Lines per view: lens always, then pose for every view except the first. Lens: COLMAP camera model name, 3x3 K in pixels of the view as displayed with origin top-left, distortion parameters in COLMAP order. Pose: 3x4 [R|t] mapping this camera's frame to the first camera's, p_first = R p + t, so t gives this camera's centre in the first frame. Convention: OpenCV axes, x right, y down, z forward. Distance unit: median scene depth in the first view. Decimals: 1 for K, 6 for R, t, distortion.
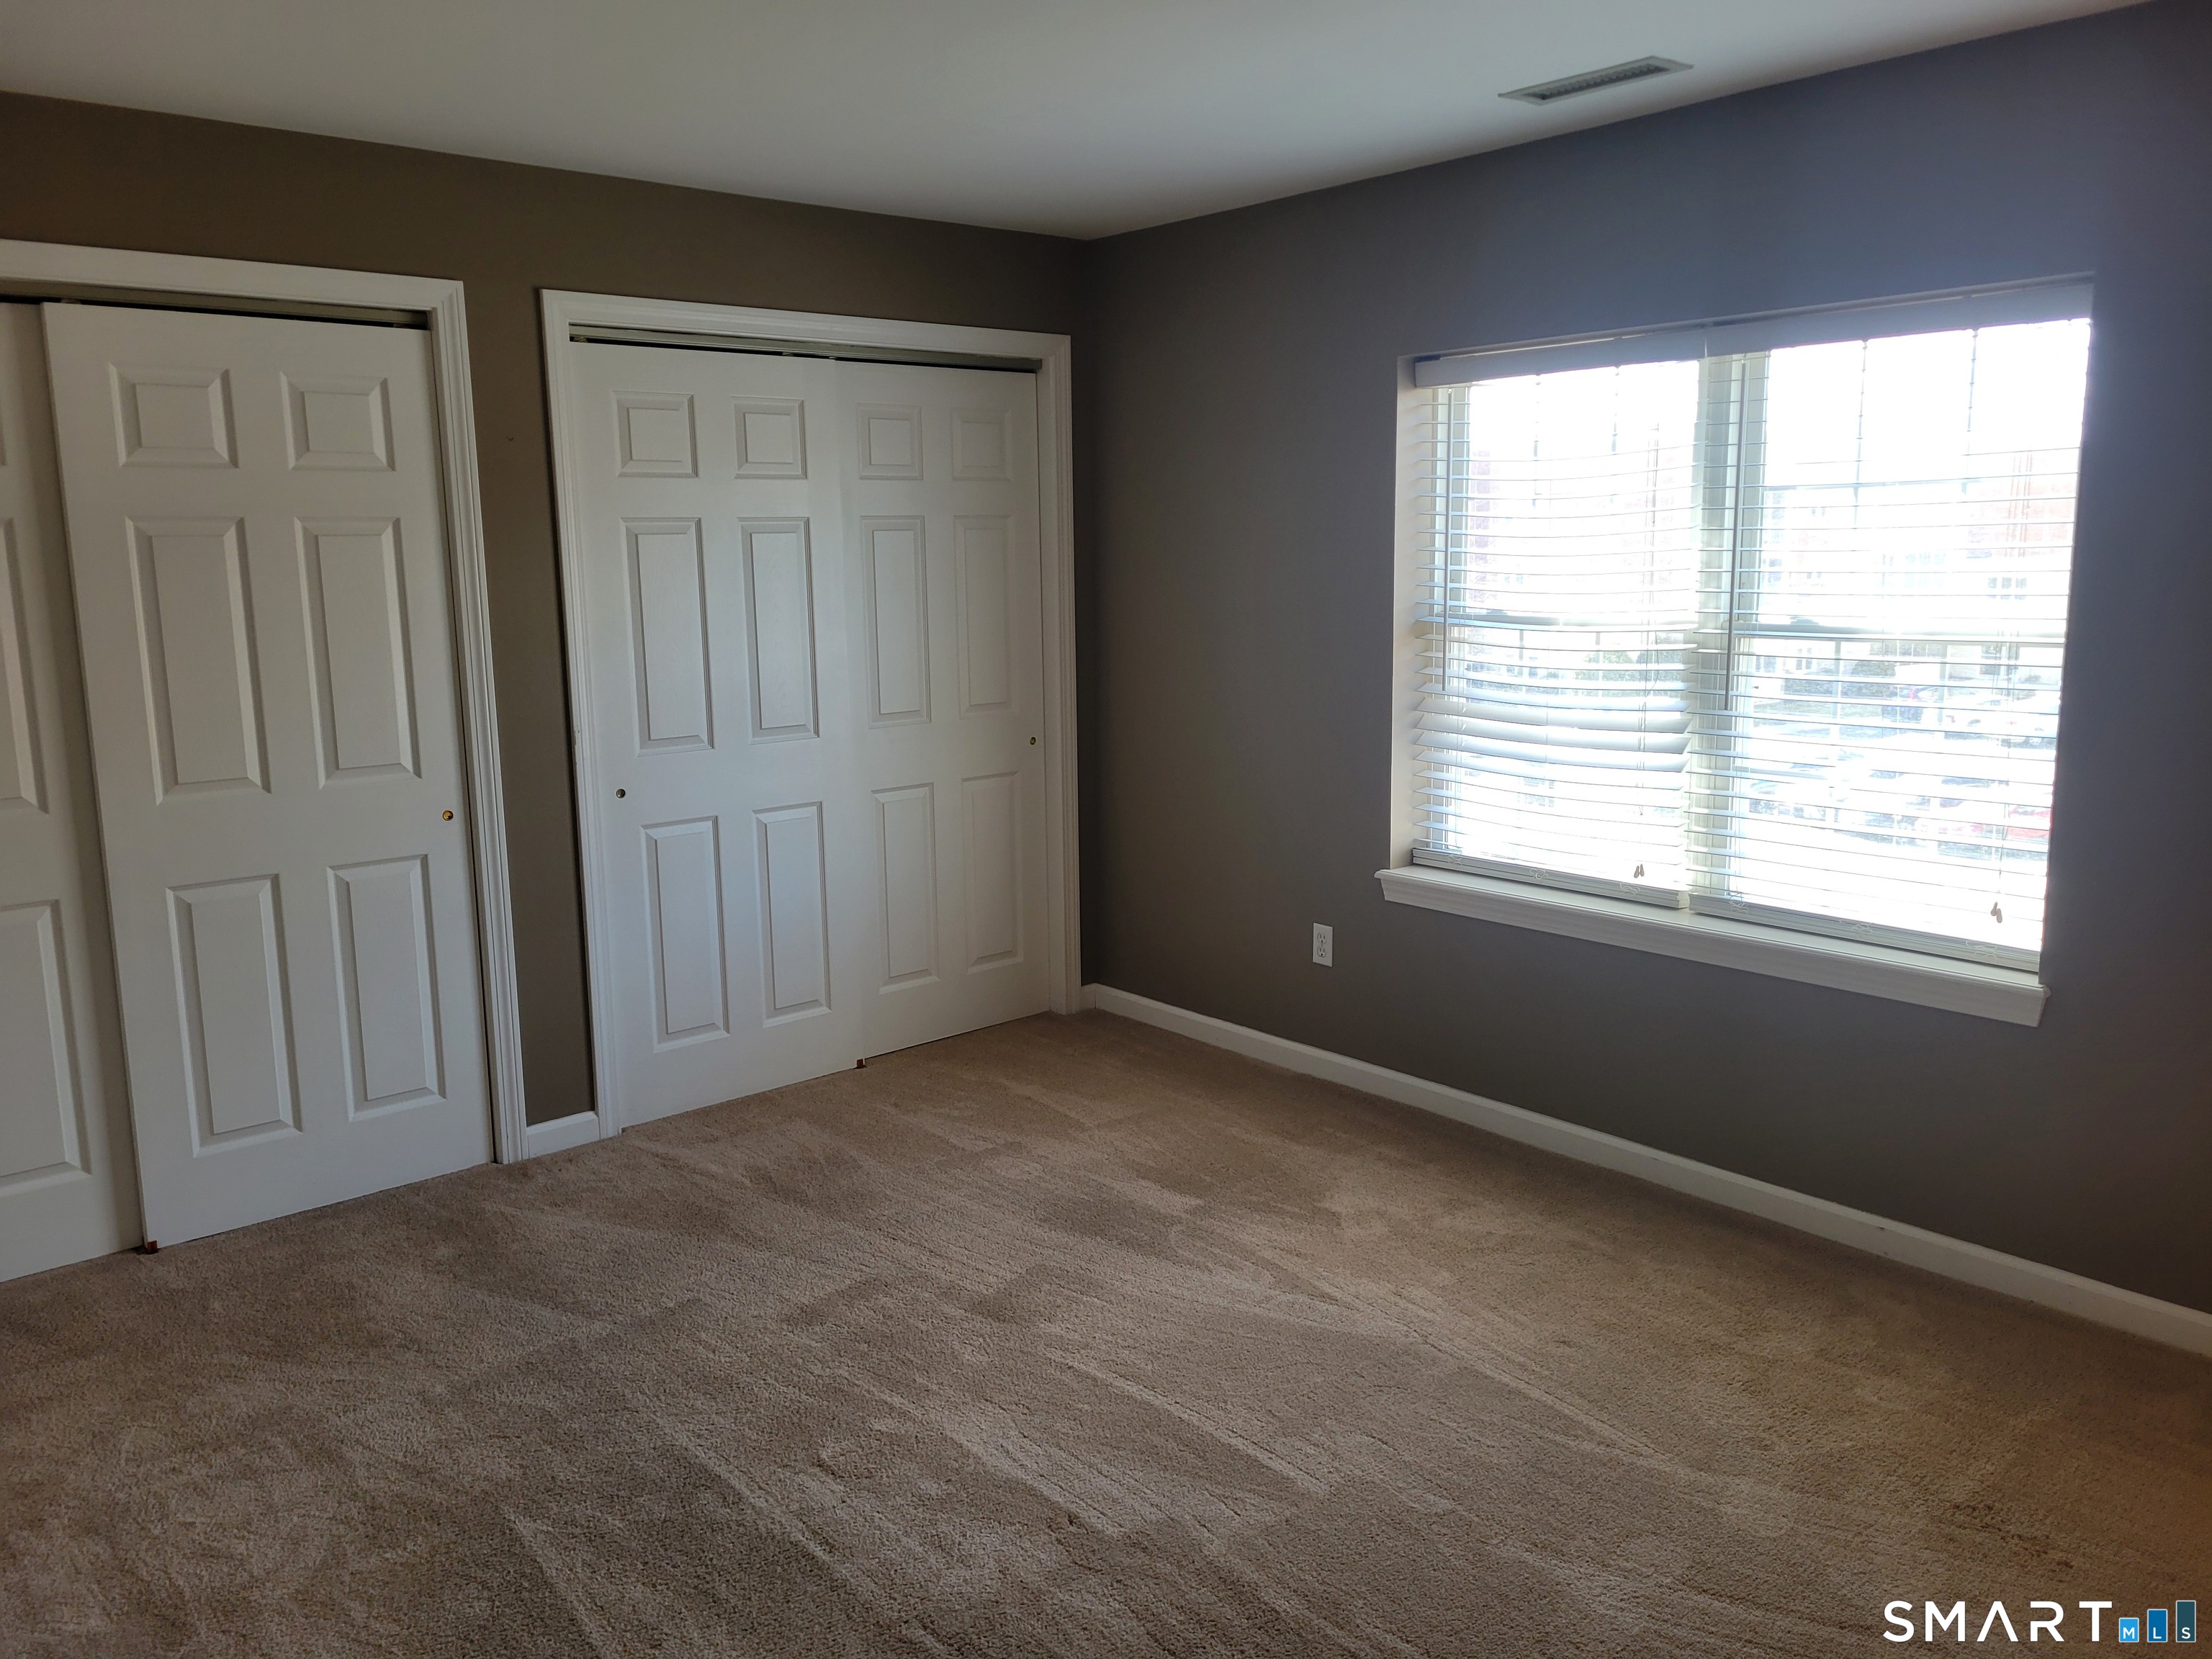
lens RADIAL K [[1655.2, 0, 1103.9], [0, 1655.2, 822.8], [0, 0, 1]] dist [0.043438, -0.033622]
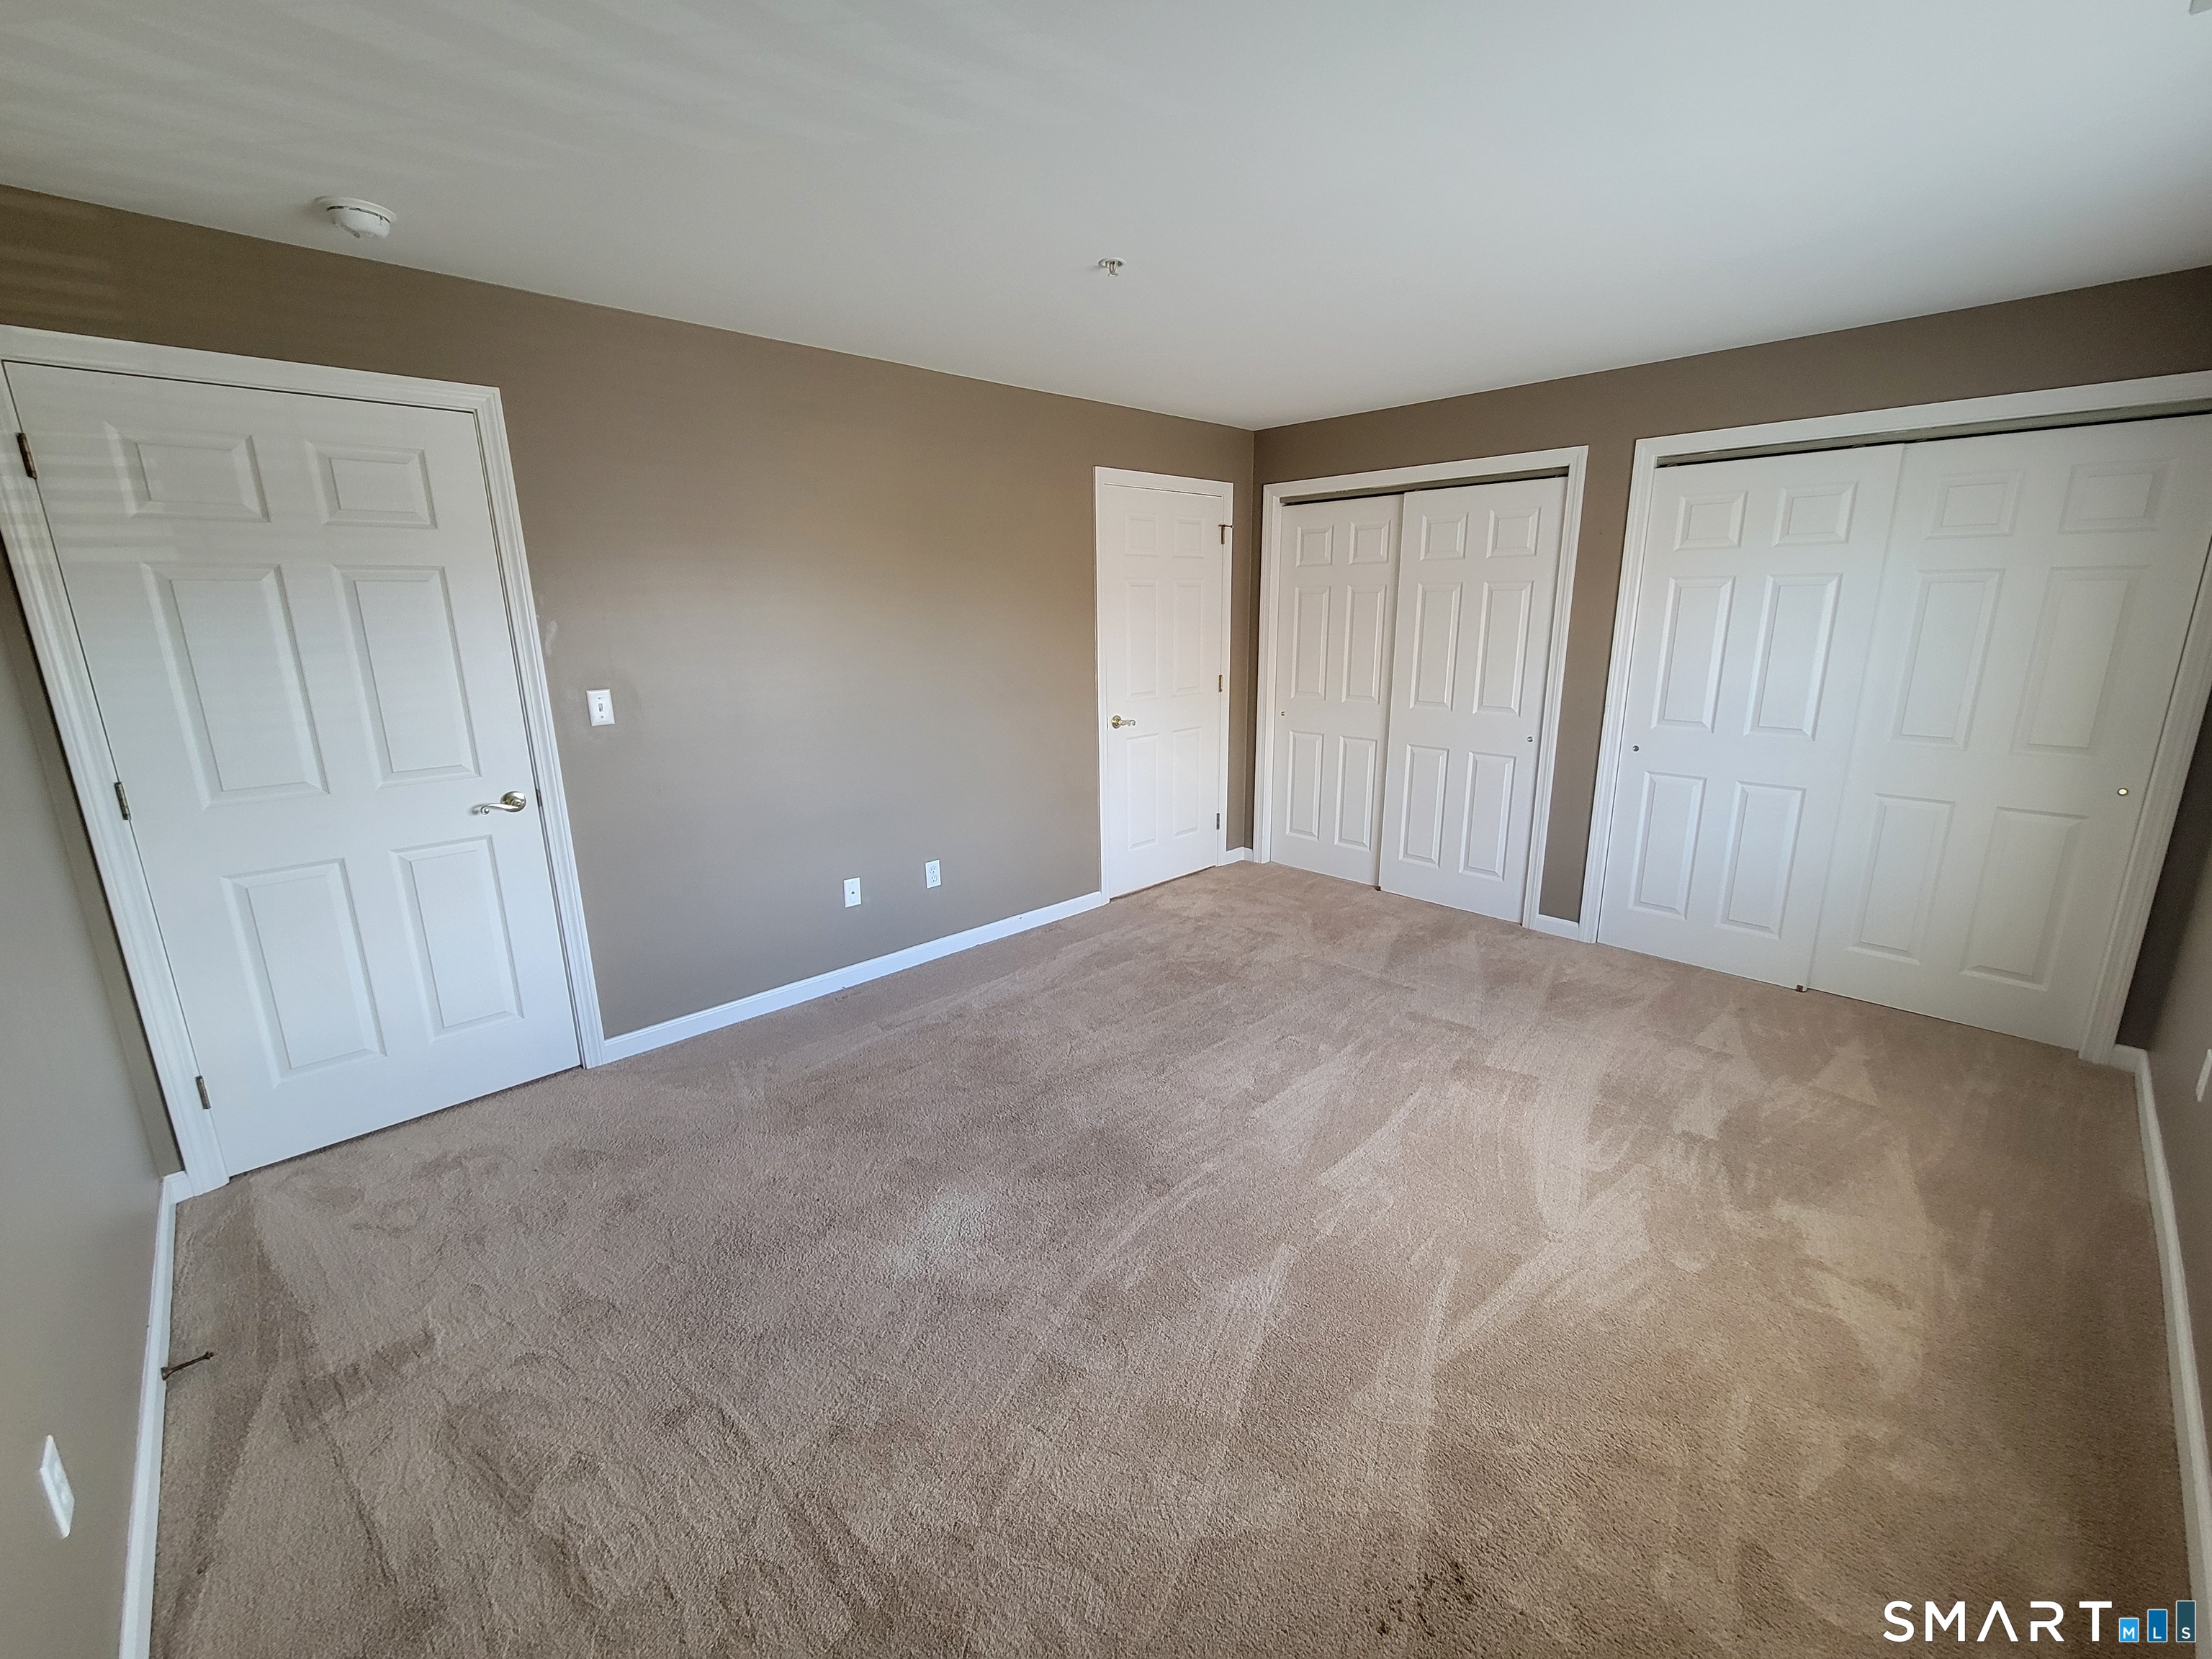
lens RADIAL K [[905.9, 0, 1119.2], [0, 905.9, 830.9], [0, 0, 1]] dist [0.002966, -0.002162]
pose [[0.058752, 0.259878, -0.963853, 0.662870], [-0.162676, 0.955107, 0.247604, -0.092088], [0.984929, 0.142248, 0.098390, 0.489370]]
